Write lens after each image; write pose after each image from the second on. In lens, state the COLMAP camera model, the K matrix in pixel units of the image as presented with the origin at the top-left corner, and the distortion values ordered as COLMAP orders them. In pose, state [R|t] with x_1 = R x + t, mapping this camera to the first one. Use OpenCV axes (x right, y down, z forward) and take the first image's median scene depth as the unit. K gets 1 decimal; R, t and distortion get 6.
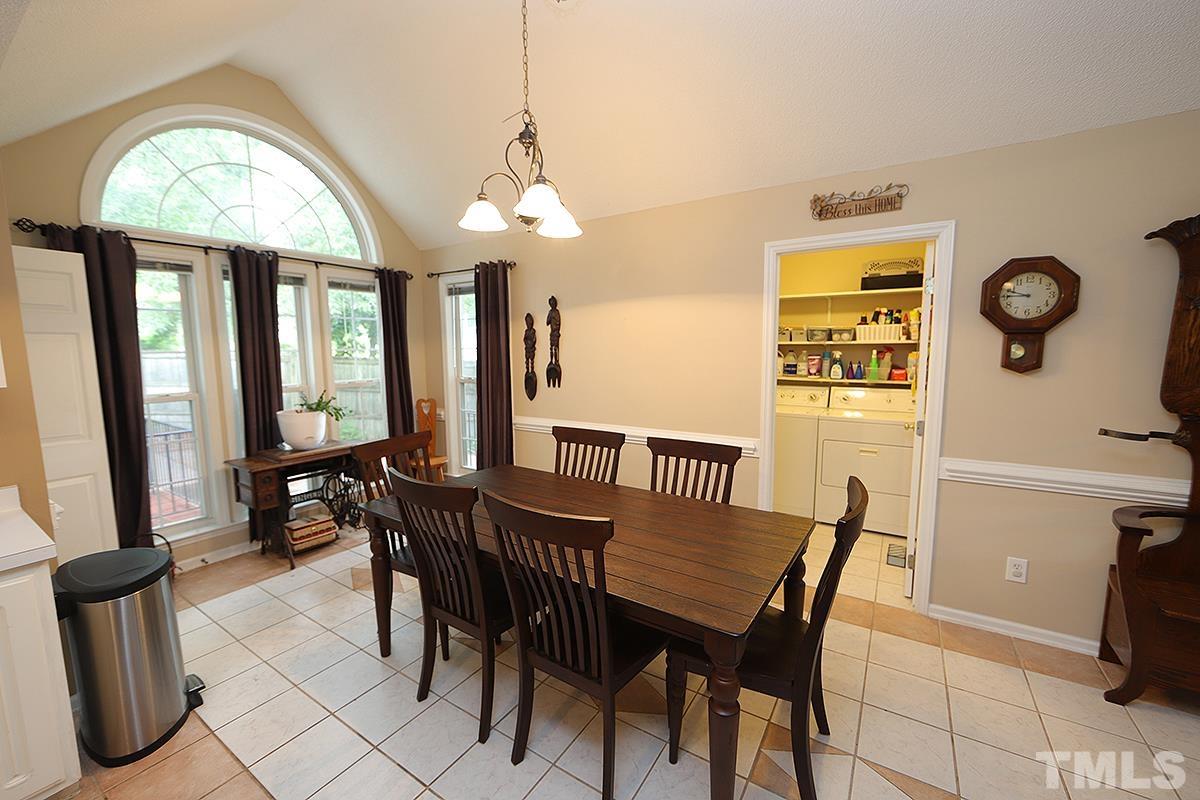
lens RADIAL K [[474.9, 0, 598.8], [0, 474.9, 402.4], [0, 0, 1]] dist [-0.011243, 0.000518]
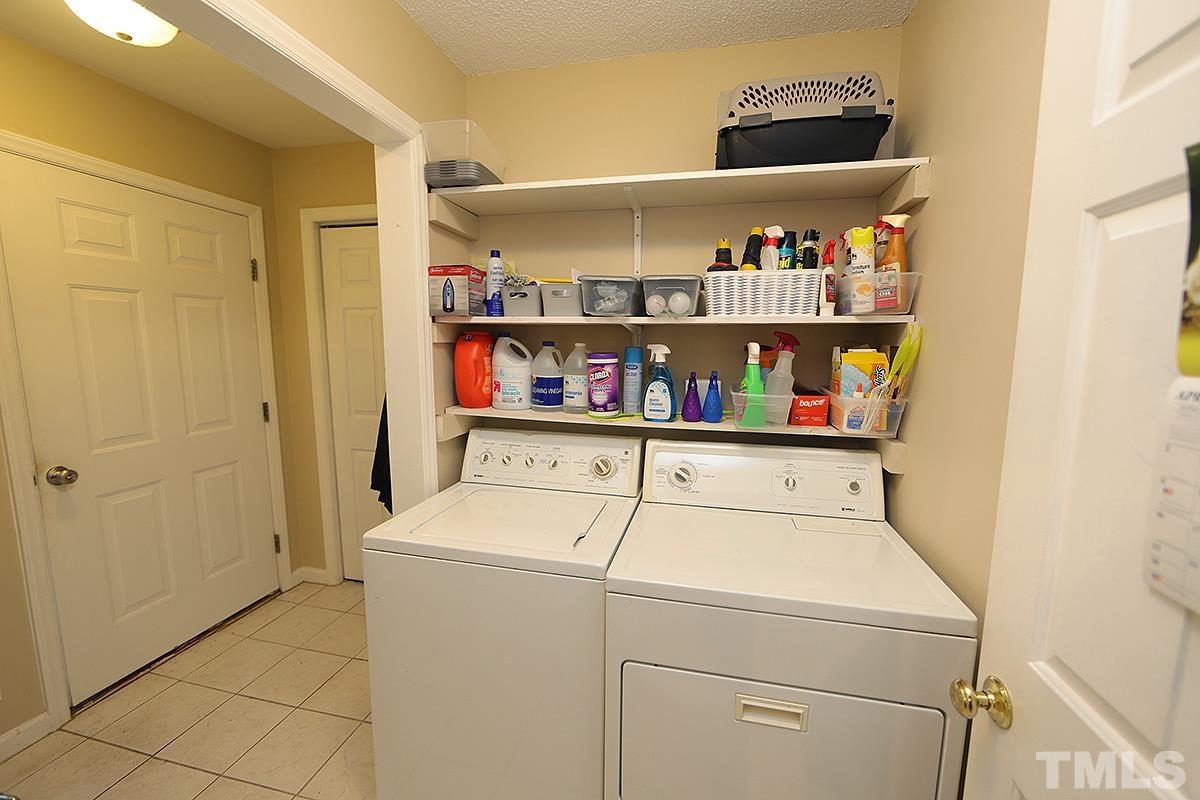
lens RADIAL K [[474.9, 0, 602.4], [0, 474.9, 403.7], [0, 0, 1]] dist [-0.011243, 0.000518]
pose [[0.930563, -0.029725, 0.364923, 0.333642], [0.026670, 0.999554, 0.013410, -0.069792], [-0.365159, -0.002746, 0.930941, 0.685586]]
